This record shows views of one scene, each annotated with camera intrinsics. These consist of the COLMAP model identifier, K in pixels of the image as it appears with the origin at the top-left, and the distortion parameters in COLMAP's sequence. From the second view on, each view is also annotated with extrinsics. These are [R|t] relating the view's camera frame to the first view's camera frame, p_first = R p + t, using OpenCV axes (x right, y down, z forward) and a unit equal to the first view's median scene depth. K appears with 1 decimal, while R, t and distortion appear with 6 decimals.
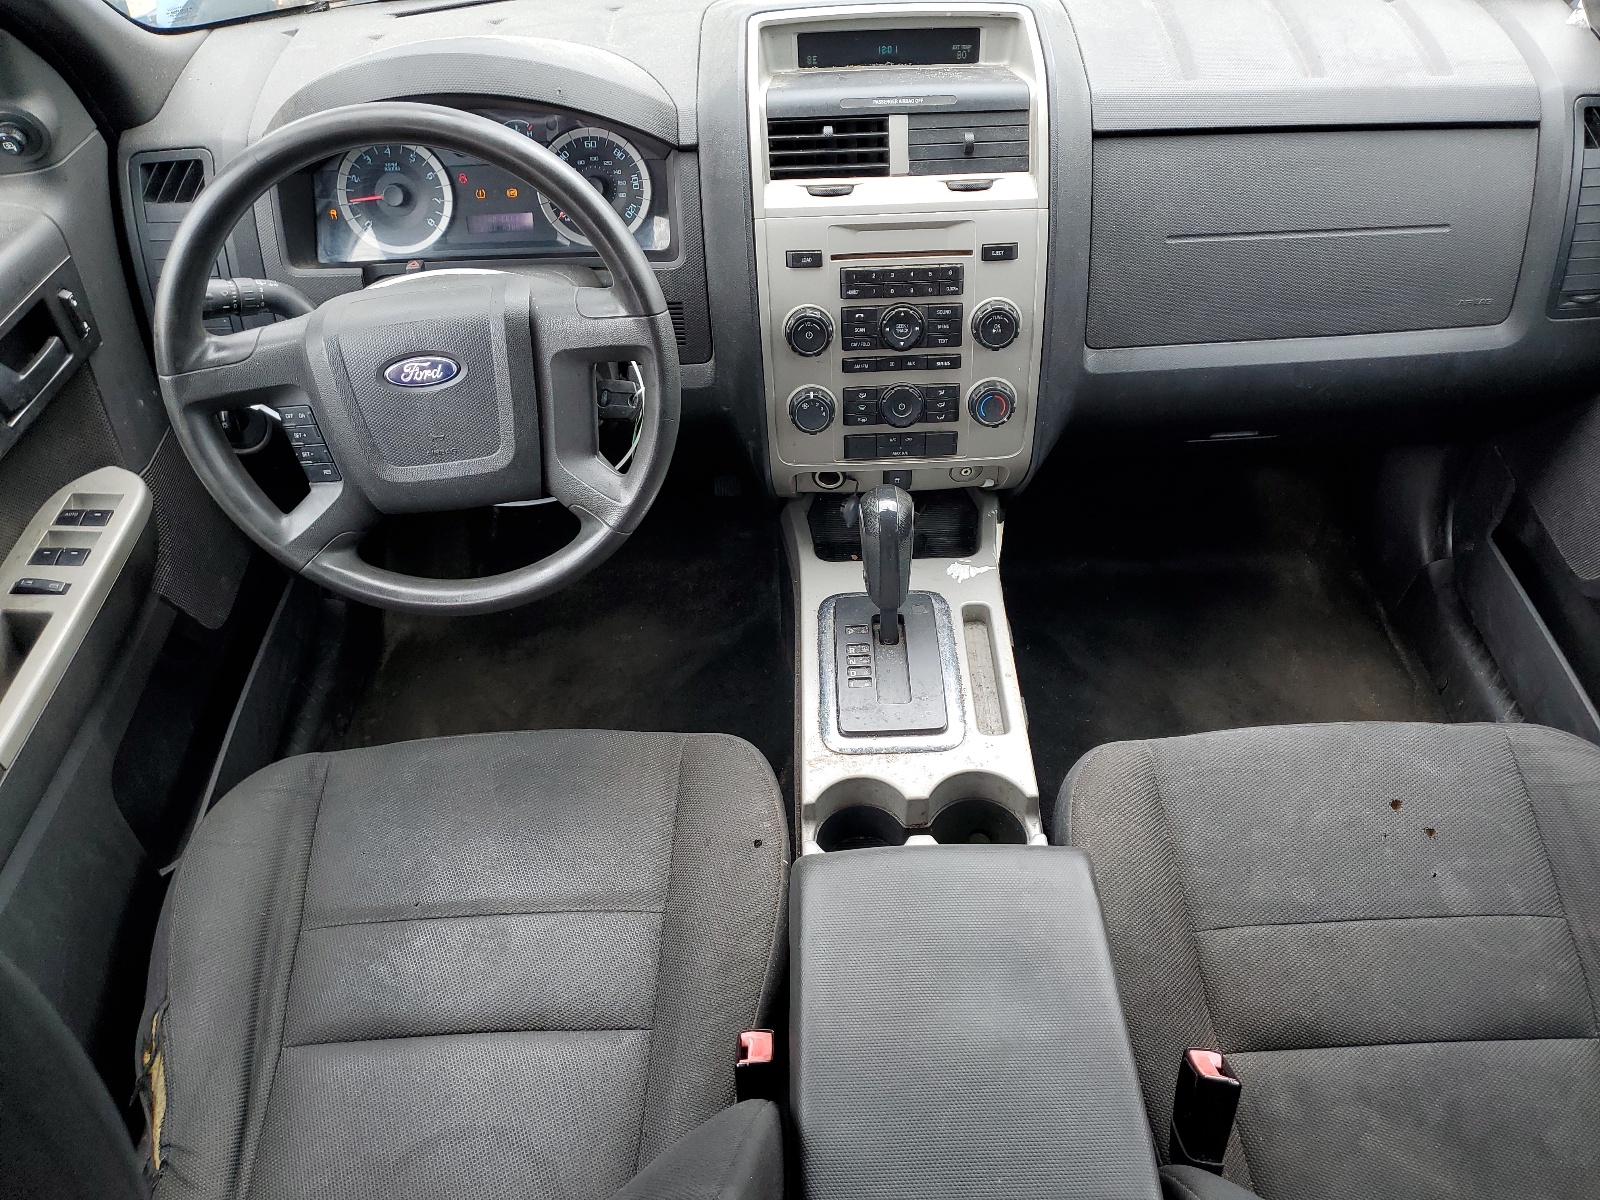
lens RADIAL K [[1186.0, 0, 800.0], [0, 1186.0, 600.0], [0, 0, 1]] dist [-0.000861, -0.002168]
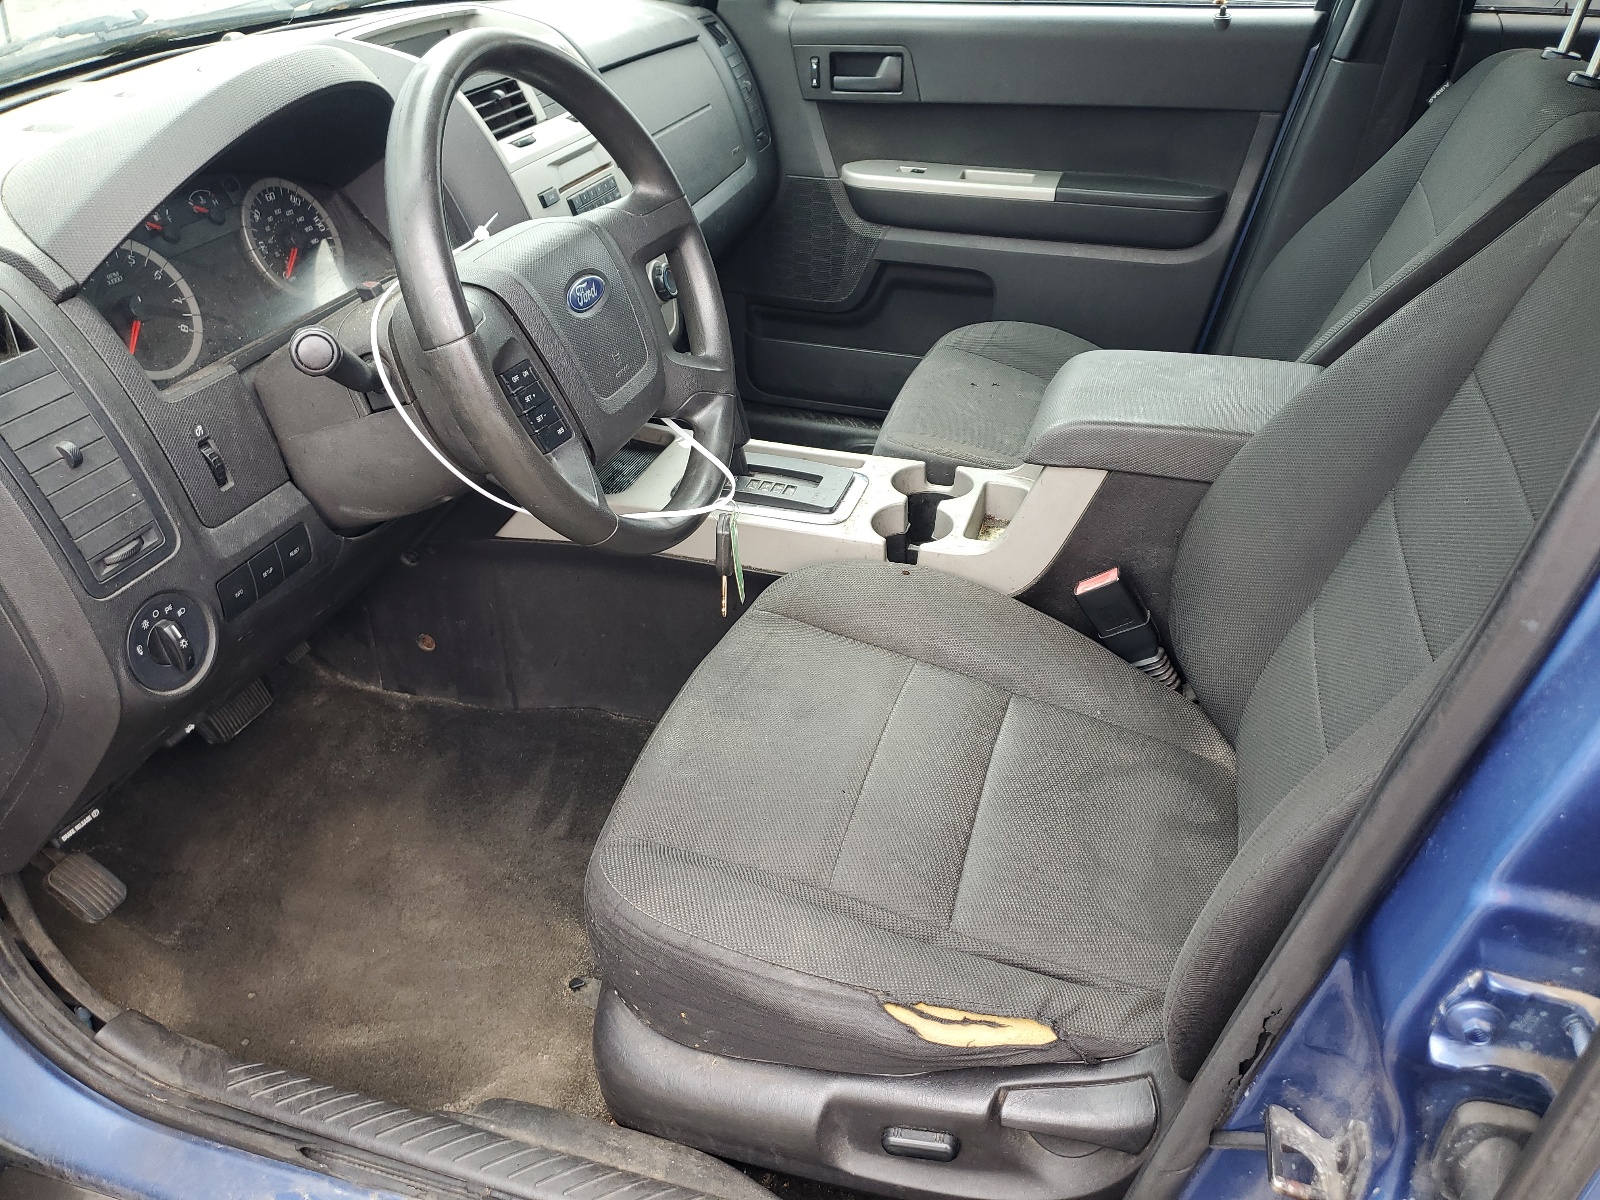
lens RADIAL K [[1186.0, 0, 800.0], [0, 1186.0, 600.0], [0, 0, 1]] dist [-0.000861, -0.002168]
pose [[0.325611, -0.496859, 0.804430, -0.926452], [0.669802, 0.721709, 0.174648, -0.045095], [-0.667340, 0.481941, 0.567794, 0.355031]]
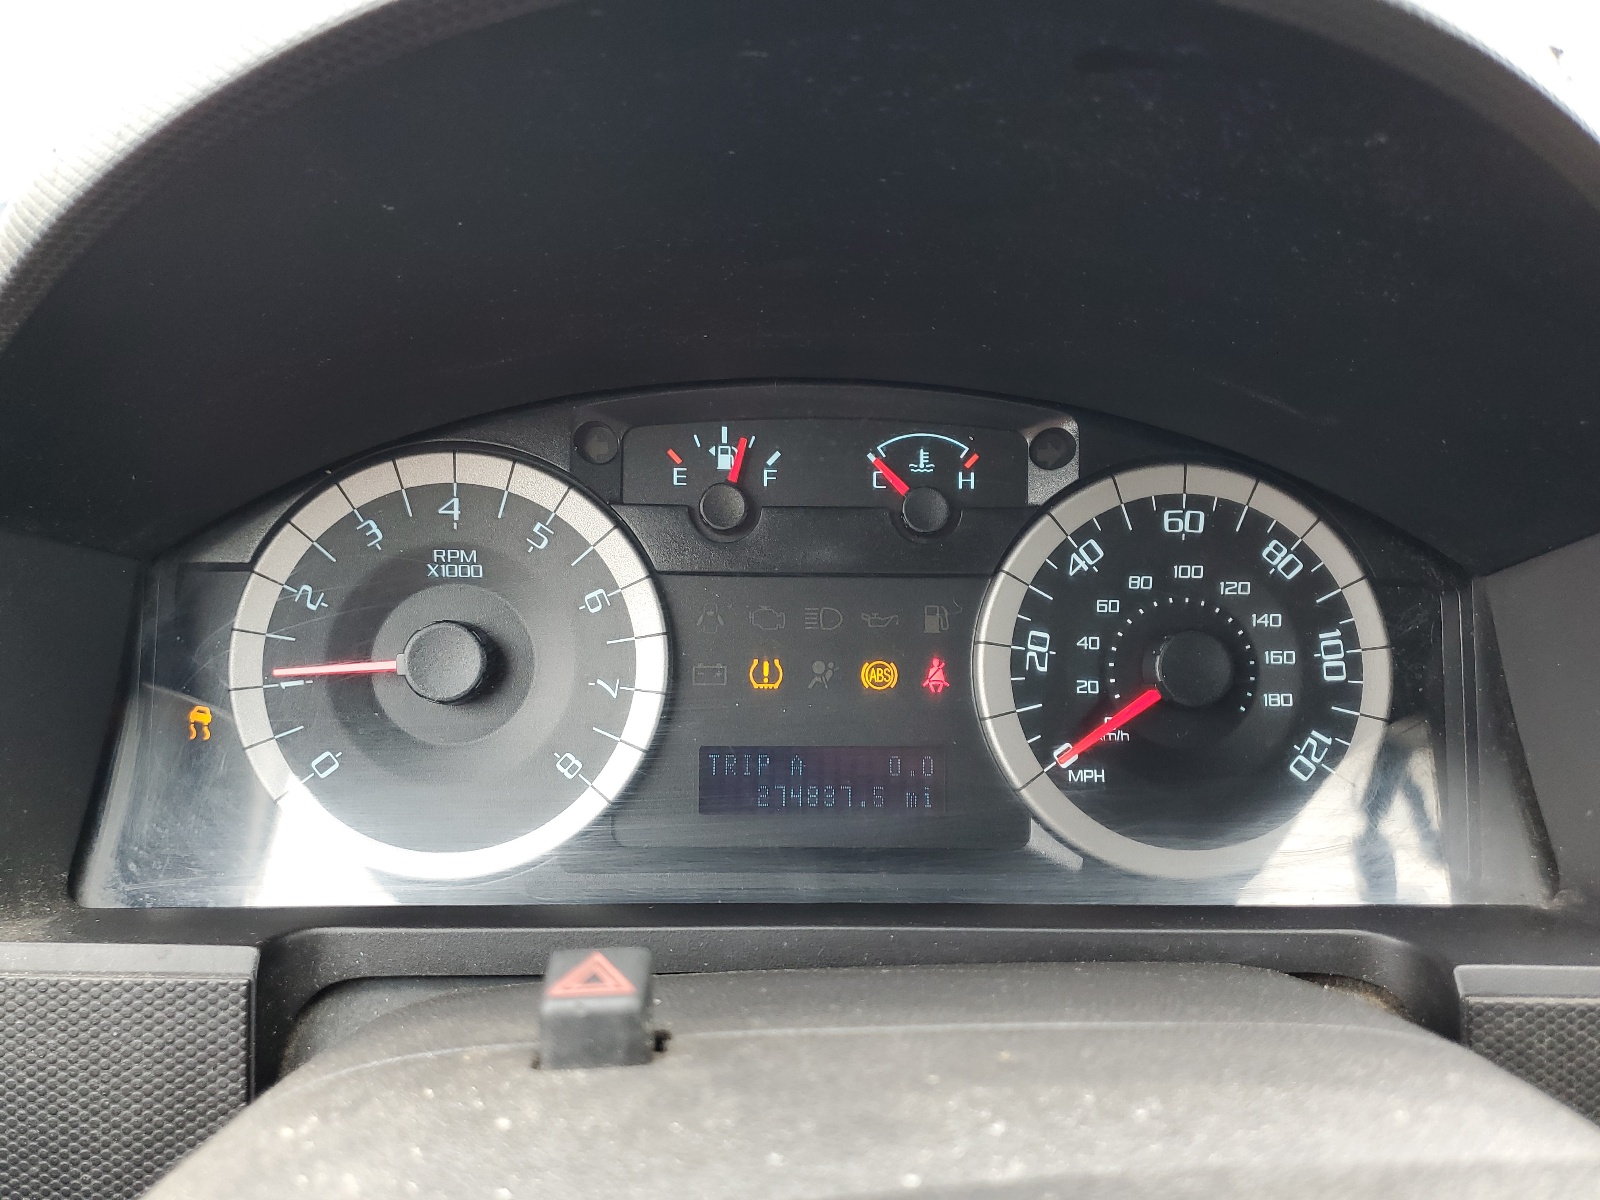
lens RADIAL K [[1299.1, 0, 800.0], [0, 1299.1, 600.0], [0, 0, 1]] dist [-0.002403, -0.002653]
pose [[0.998689, 0.042386, 0.028691, -0.273215], [-0.023215, 0.874697, -0.484114, -0.215591], [-0.045615, 0.482813, 0.874534, 0.738654]]
